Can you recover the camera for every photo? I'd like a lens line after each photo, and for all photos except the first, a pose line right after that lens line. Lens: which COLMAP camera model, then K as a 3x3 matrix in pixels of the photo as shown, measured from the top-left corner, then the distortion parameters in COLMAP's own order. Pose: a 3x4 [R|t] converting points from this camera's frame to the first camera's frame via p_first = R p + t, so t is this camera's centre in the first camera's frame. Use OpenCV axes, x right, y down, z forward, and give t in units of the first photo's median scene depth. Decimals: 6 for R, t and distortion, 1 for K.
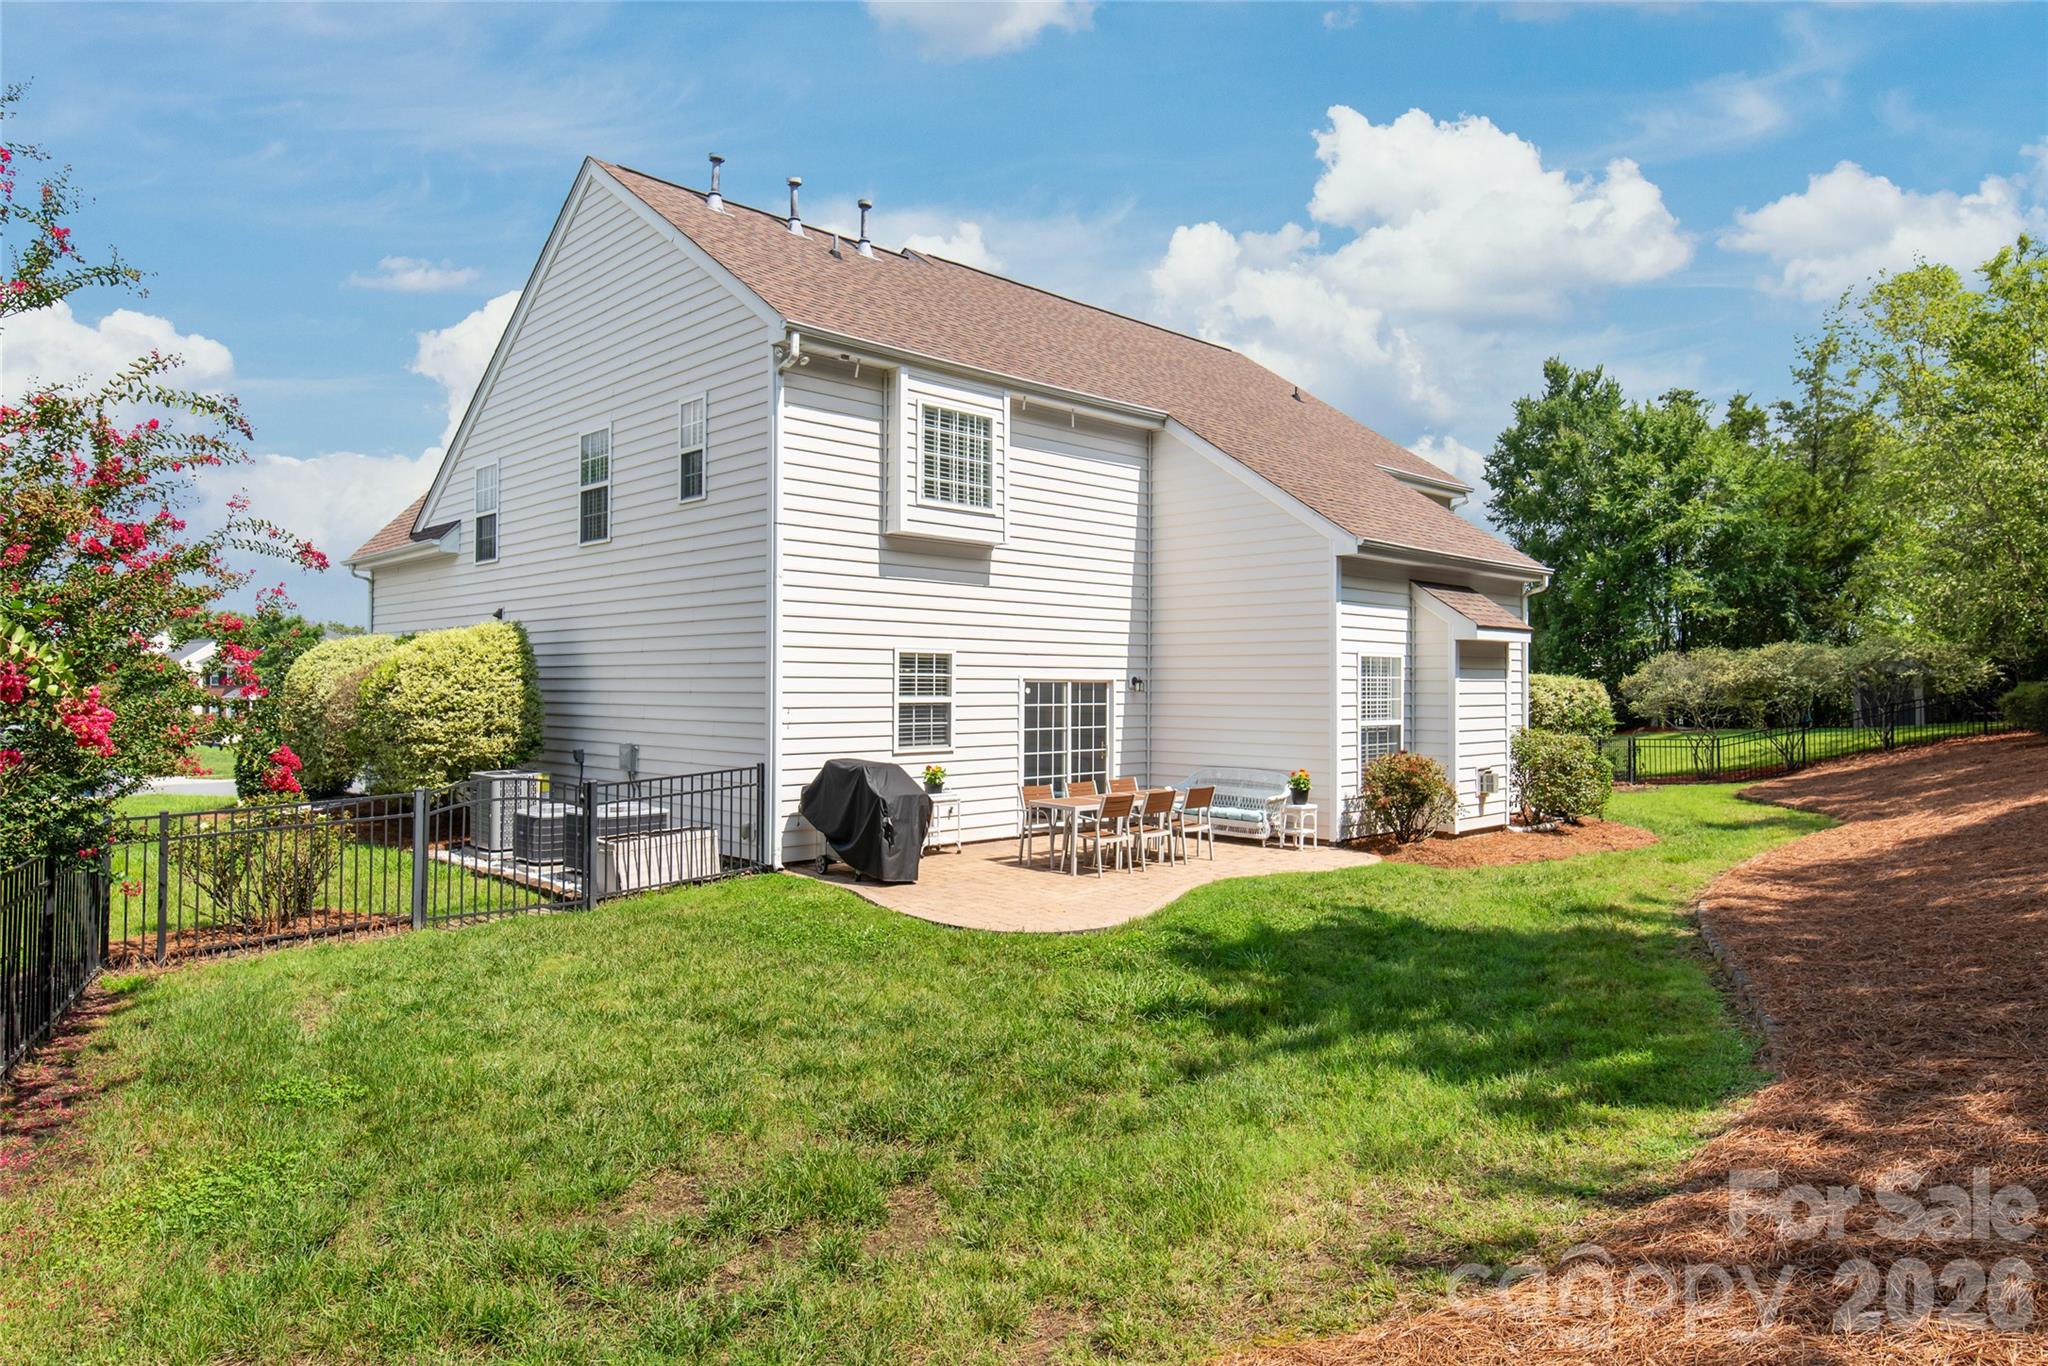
lens RADIAL K [[1232.5, 0, 1024.0], [0, 1232.5, 683.0], [0, 0, 1]] dist [-0.000046, -0.000301]
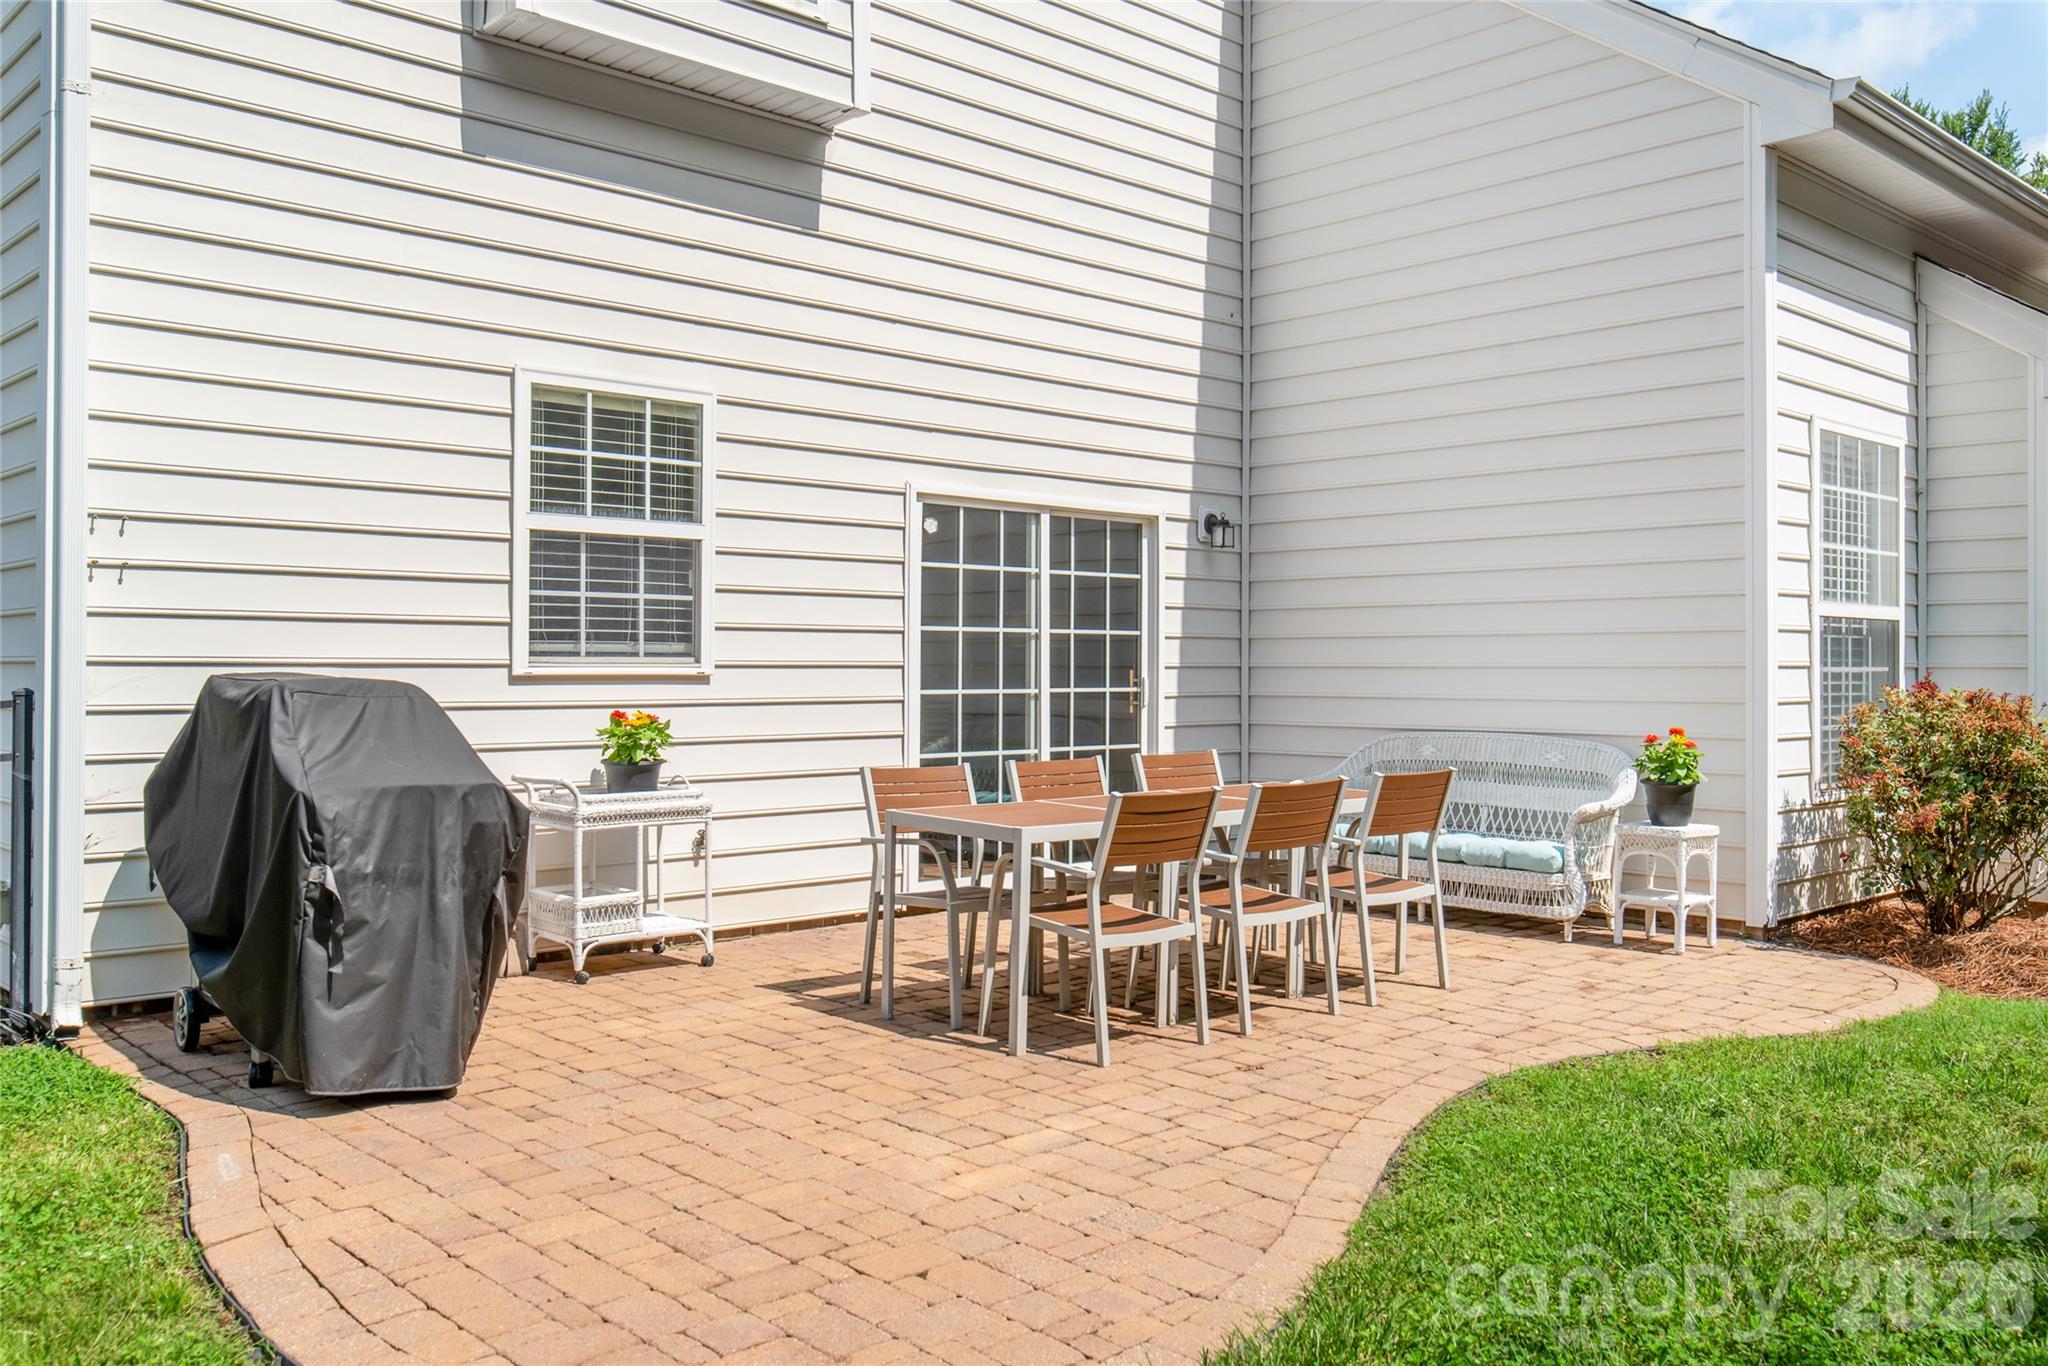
lens RADIAL K [[1693.4, 0, 1024.0], [0, 1693.4, 683.0], [0, 0, 1]] dist [0.007333, 0.002578]
pose [[0.999874, -0.001231, -0.015819, 0.041336], [0.001382, 0.999954, 0.009522, 0.051314], [0.015806, -0.009543, 0.999830, 0.493461]]
